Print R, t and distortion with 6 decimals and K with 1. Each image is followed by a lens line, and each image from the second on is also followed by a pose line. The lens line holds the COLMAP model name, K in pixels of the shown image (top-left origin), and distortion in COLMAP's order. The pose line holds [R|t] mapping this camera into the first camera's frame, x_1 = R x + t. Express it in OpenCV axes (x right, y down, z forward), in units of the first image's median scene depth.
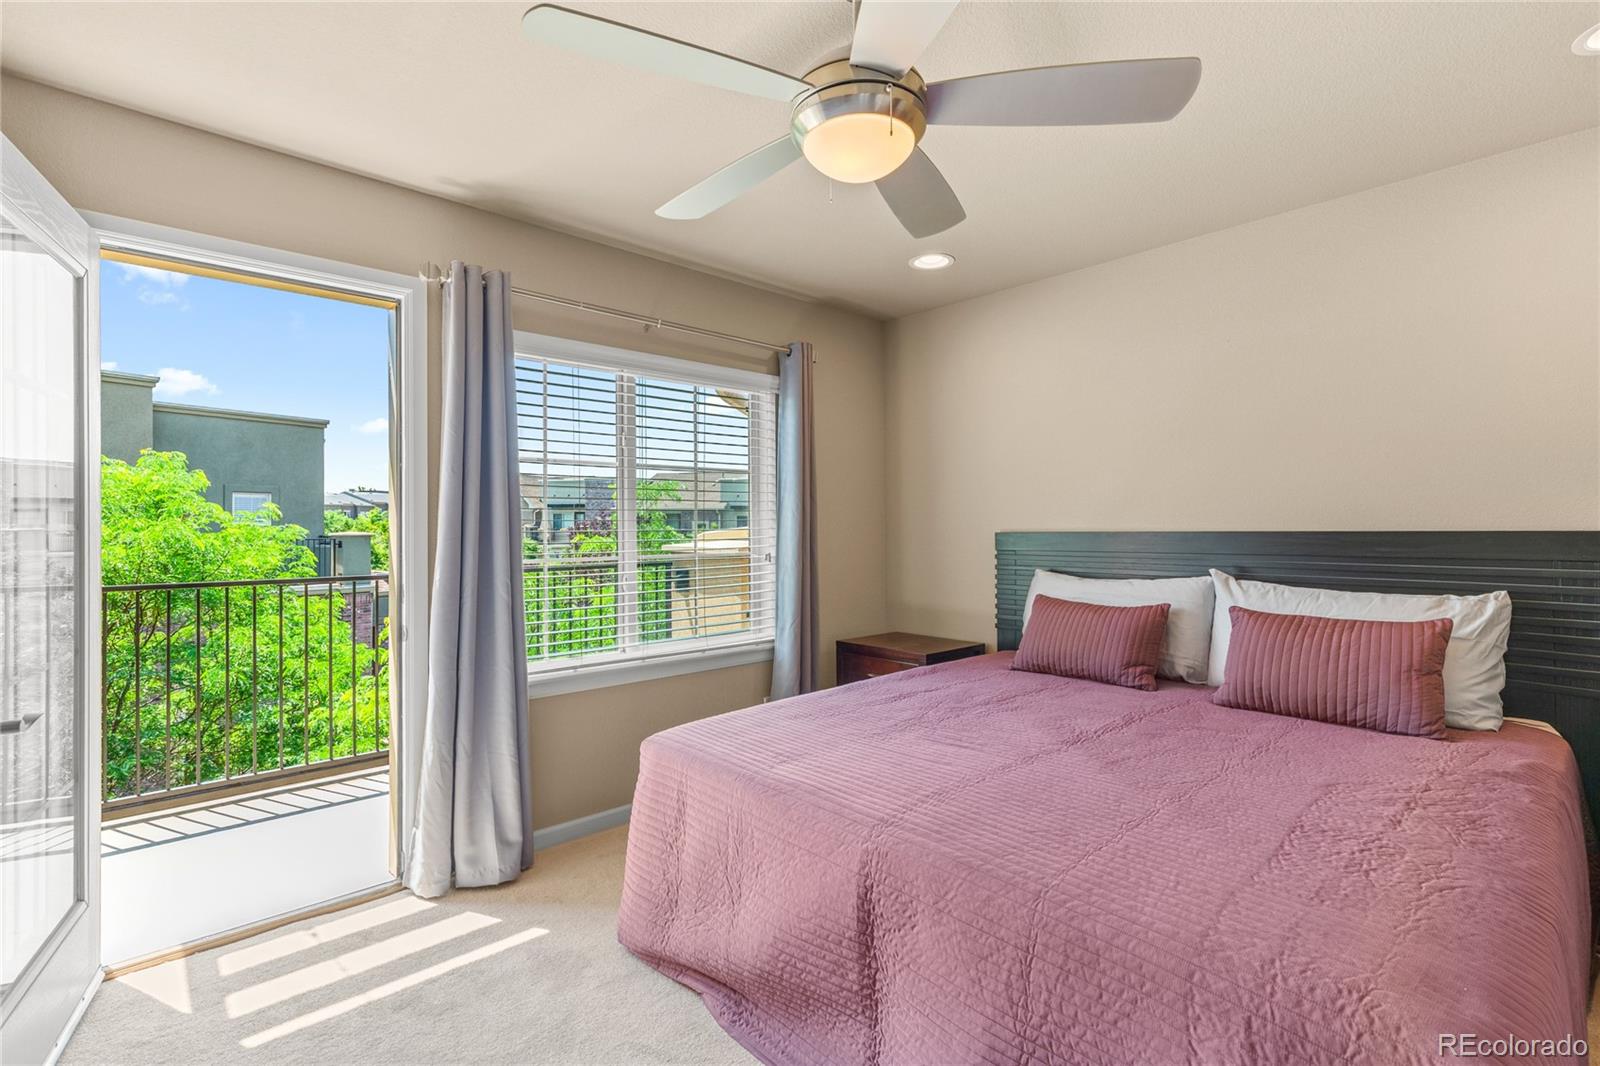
lens RADIAL K [[736.0, 0, 798.7], [0, 736.0, 518.5], [0, 0, 1]] dist [0.004248, 0.000058]
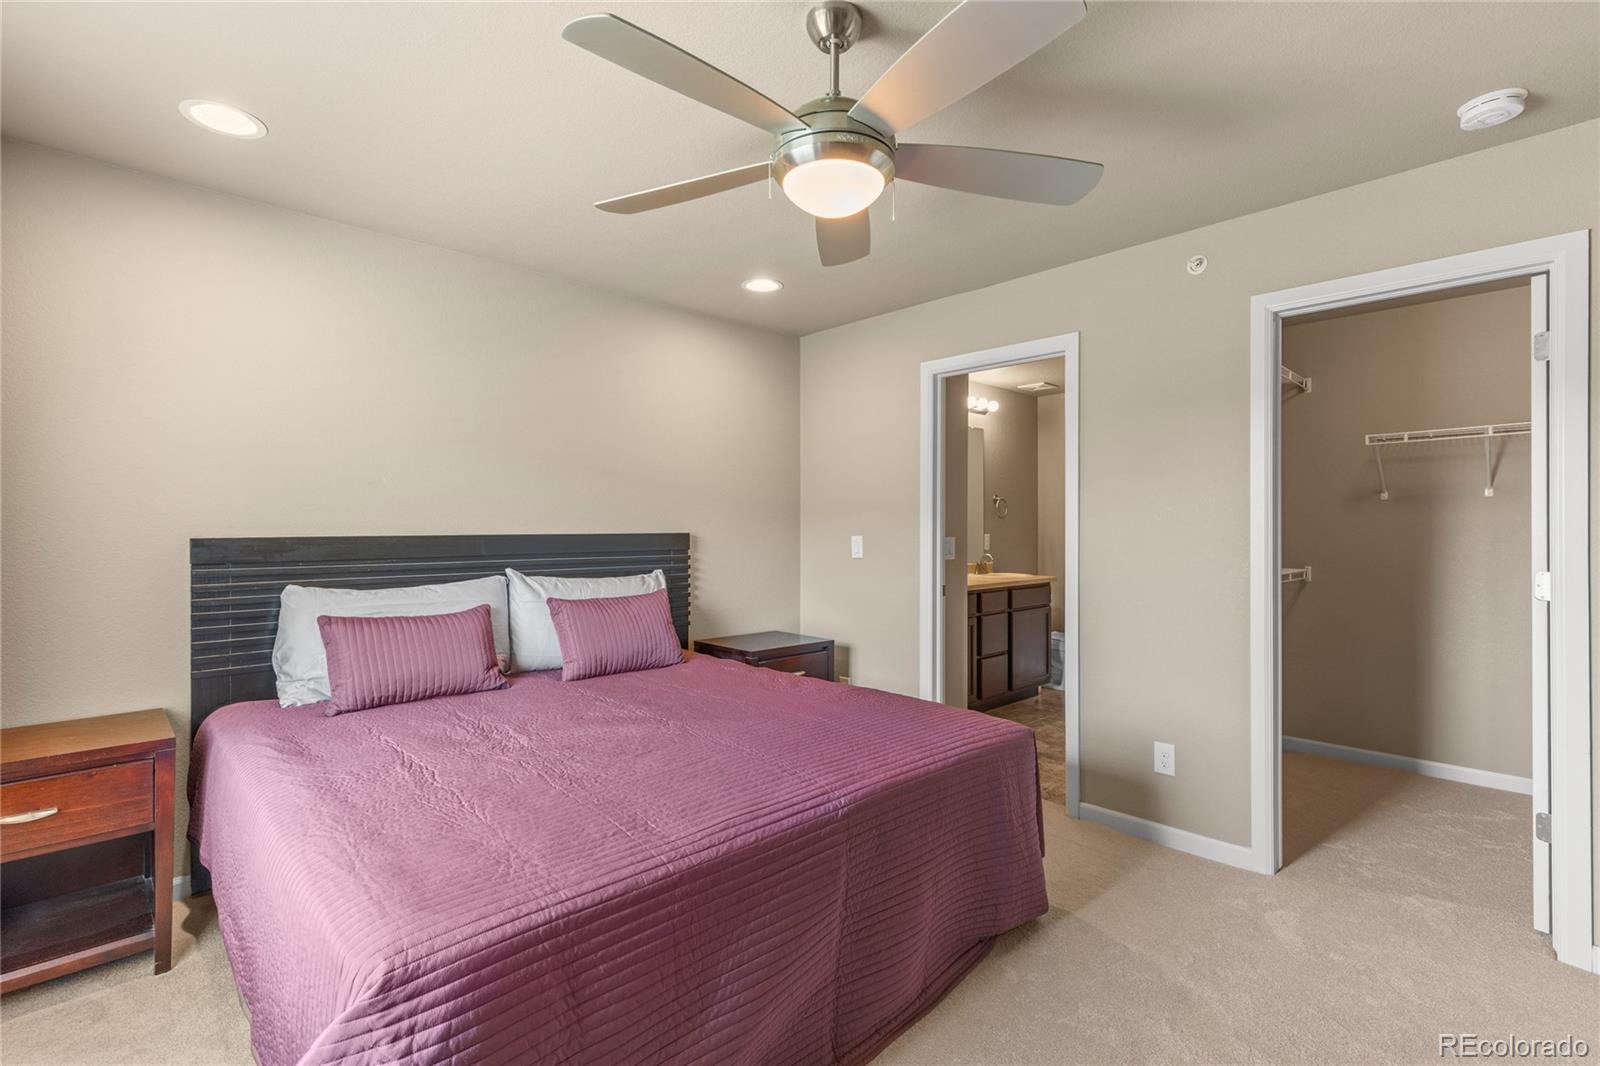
lens RADIAL K [[736.0, 0, 802.6], [0, 736.0, 537.7], [0, 0, 1]] dist [0.004248, 0.000058]
pose [[-0.021121, -0.005607, 0.999761, -0.566470], [-0.008368, 0.999950, 0.005431, 0.014216], [-0.999742, -0.008251, -0.021167, 0.614050]]
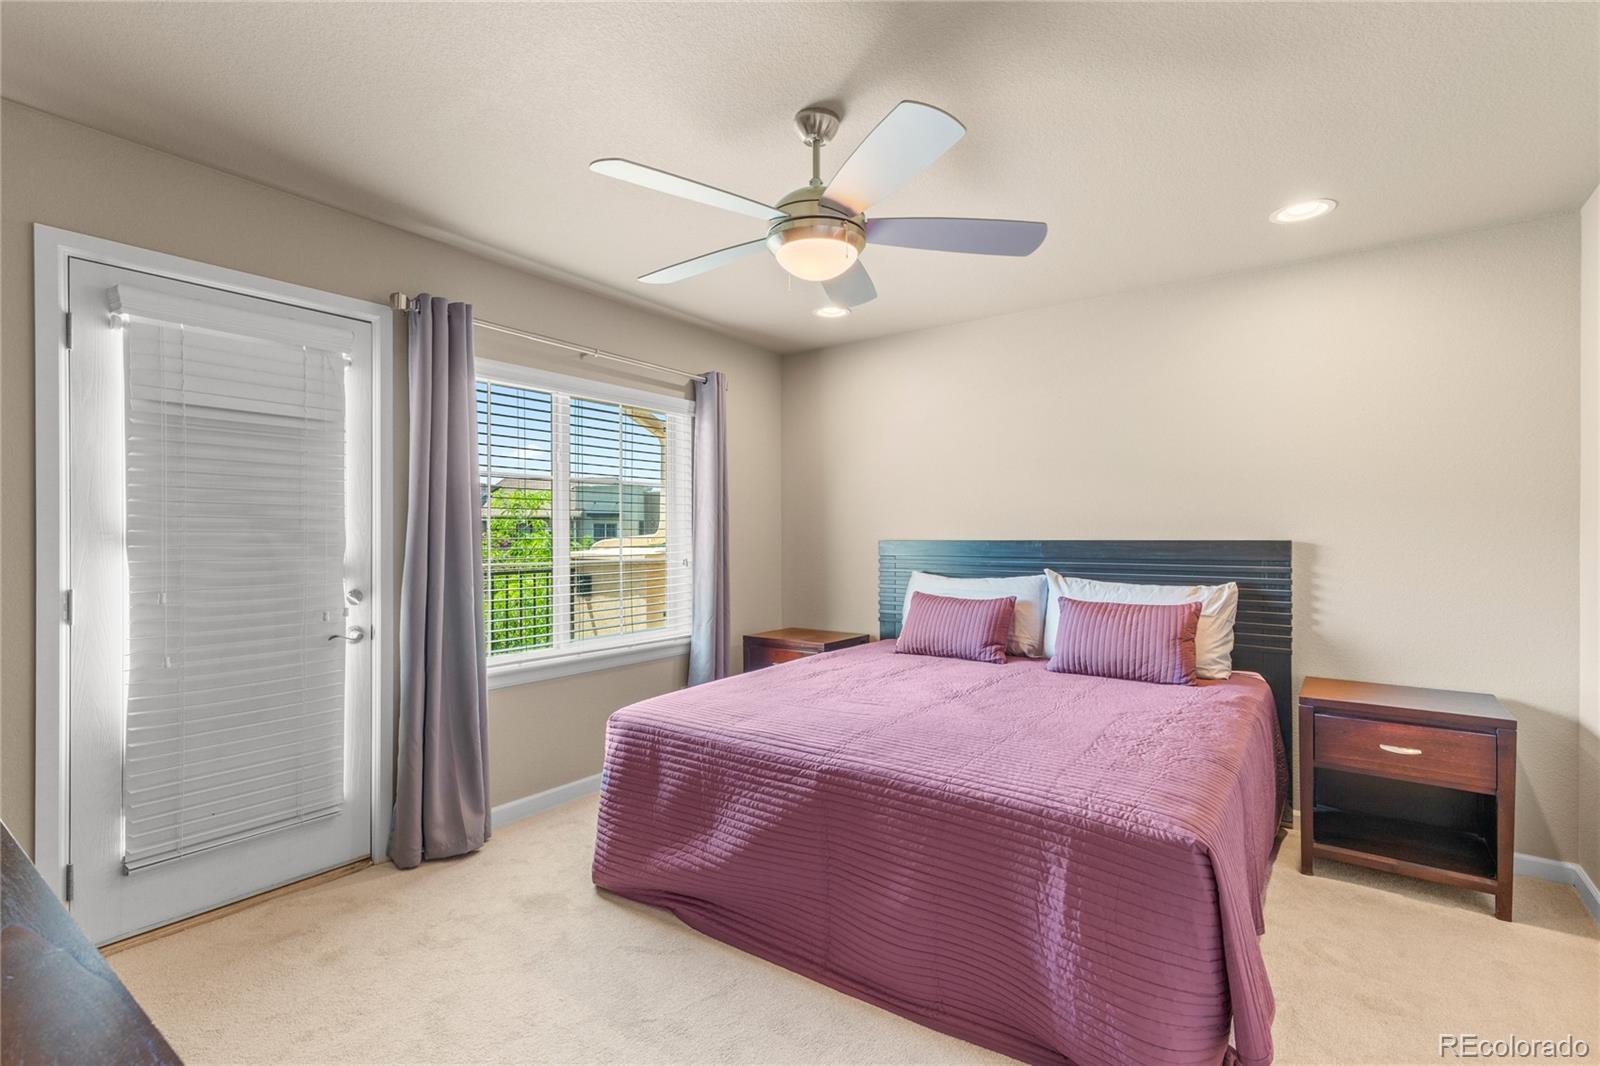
lens RADIAL K [[736.0, 0, 808.4], [0, 736.0, 530.6], [0, 0, 1]] dist [0.004248, 0.000058]
pose [[0.978509, 0.005078, 0.206142, -0.121374], [-0.006107, 0.999972, 0.004355, -0.002173], [-0.206114, -0.005520, 0.978512, -0.189024]]
